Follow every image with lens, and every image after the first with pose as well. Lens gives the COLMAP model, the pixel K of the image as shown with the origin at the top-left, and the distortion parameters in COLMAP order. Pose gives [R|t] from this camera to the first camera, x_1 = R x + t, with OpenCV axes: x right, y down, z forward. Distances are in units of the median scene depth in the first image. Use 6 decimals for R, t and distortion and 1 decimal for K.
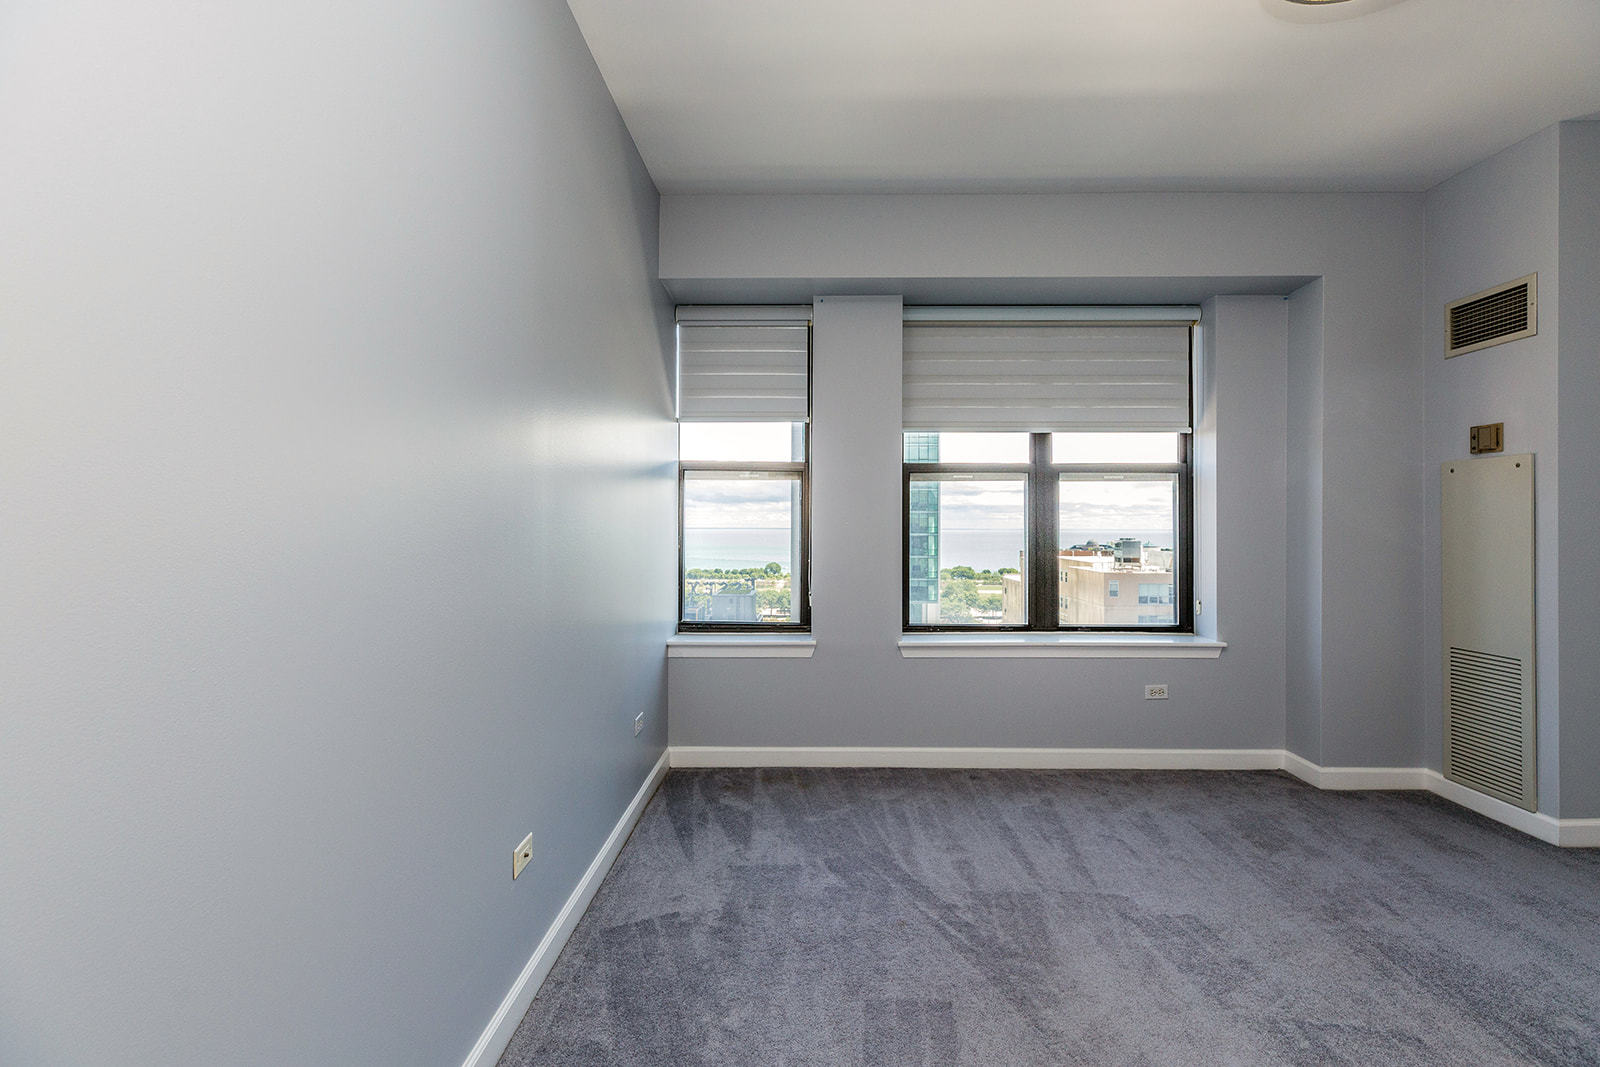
lens RADIAL K [[717.7, 0, 788.9], [0, 717.7, 521.6], [0, 0, 1]] dist [0.003032, 0.002496]
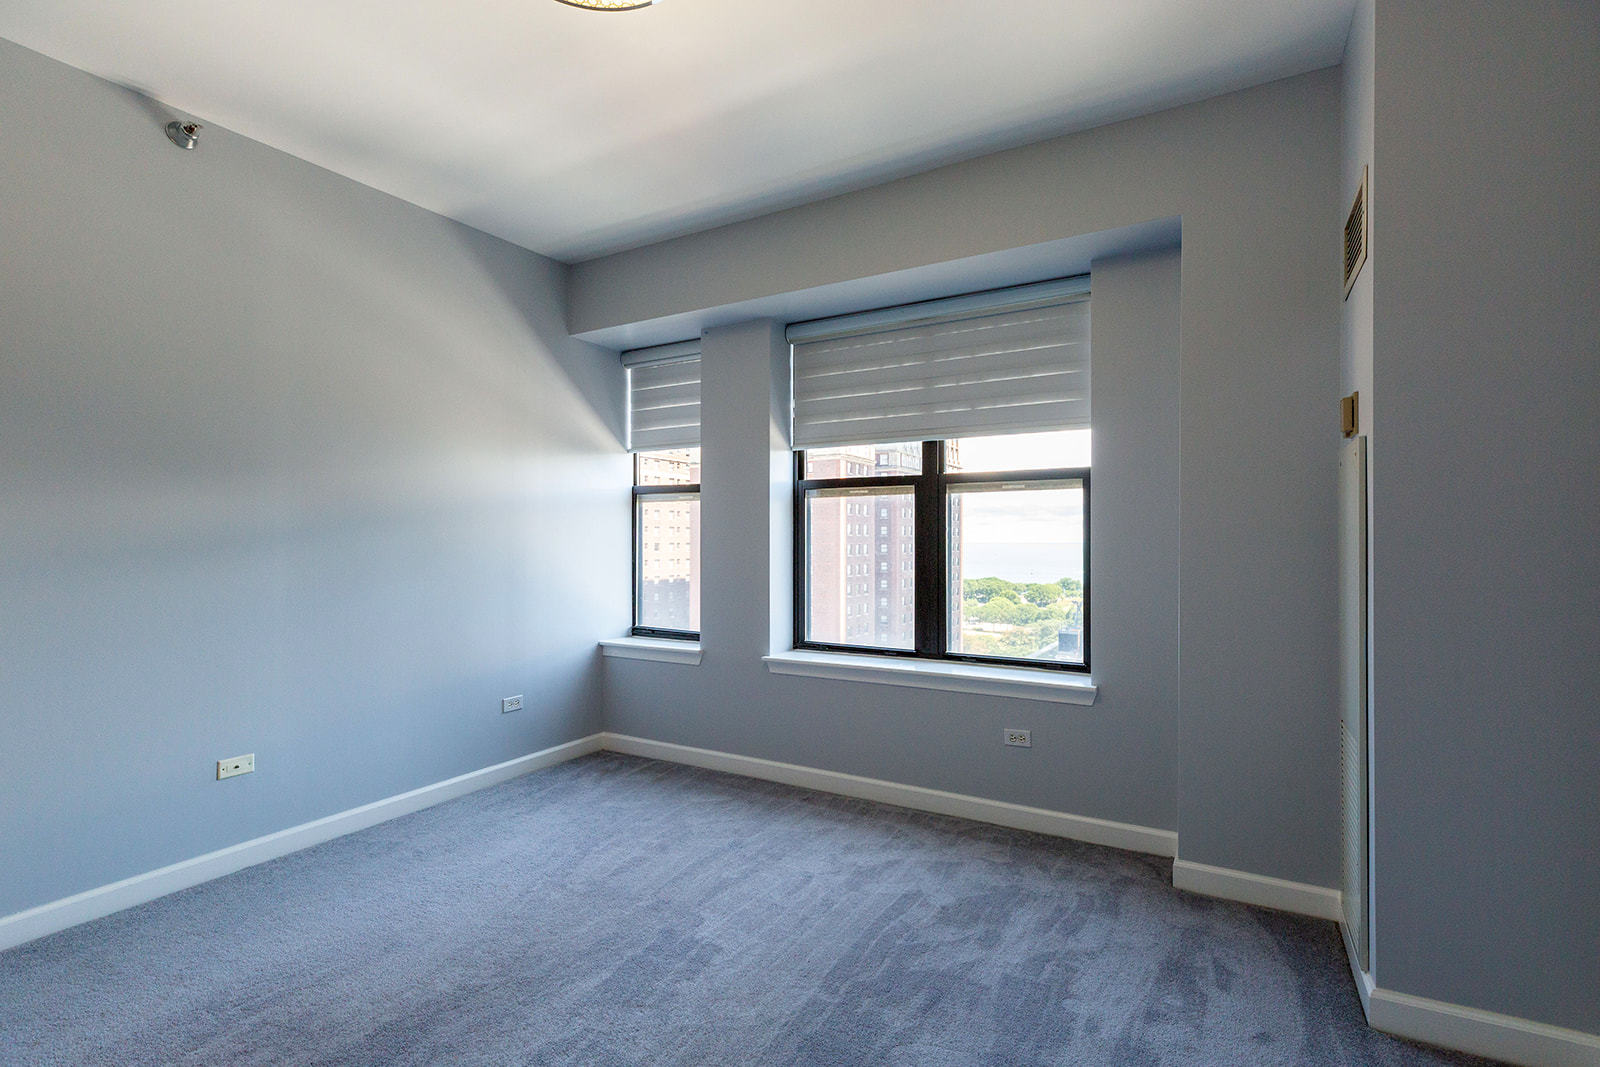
lens RADIAL K [[717.7, 0, 812.2], [0, 717.7, 545.6], [0, 0, 1]] dist [0.003032, 0.002496]
pose [[0.879659, 0.001056, -0.475603, 0.655142], [0.006031, 0.999892, 0.013375, -0.003522], [0.475566, -0.014634, 0.879558, 0.128106]]
